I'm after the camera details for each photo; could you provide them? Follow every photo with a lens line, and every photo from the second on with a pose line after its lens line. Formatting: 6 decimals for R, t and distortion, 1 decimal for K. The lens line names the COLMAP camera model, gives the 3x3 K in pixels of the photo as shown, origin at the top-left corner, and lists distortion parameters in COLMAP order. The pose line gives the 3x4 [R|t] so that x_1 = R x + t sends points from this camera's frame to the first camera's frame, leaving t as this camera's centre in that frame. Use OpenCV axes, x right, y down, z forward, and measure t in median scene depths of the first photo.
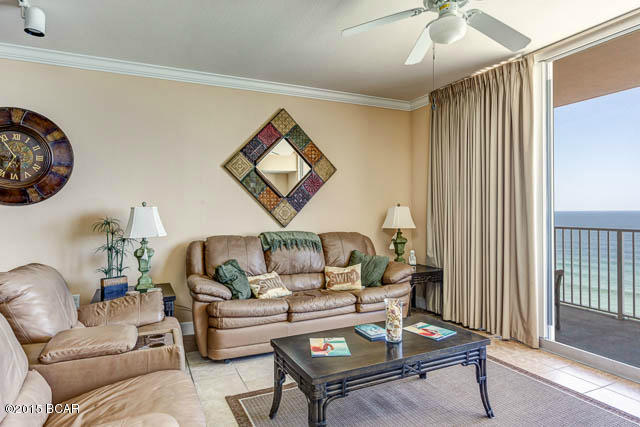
lens RADIAL K [[375.1, 0, 320.0], [0, 375.1, 213.5], [0, 0, 1]] dist [-0.016355, 0.000286]
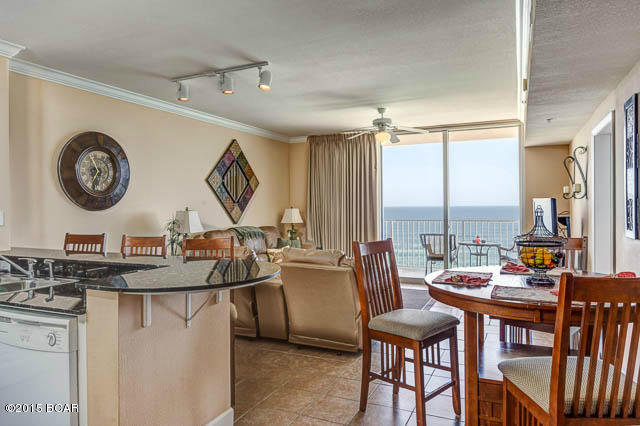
lens RADIAL K [[441.5, 0, 320.0], [0, 441.5, 213.0], [0, 0, 1]] dist [-0.000552, -0.000125]
pose [[0.755401, -0.012943, 0.655135, -0.944410], [0.012054, 0.999910, 0.005855, -0.010307], [-0.655152, 0.003474, 0.755489, -0.456827]]
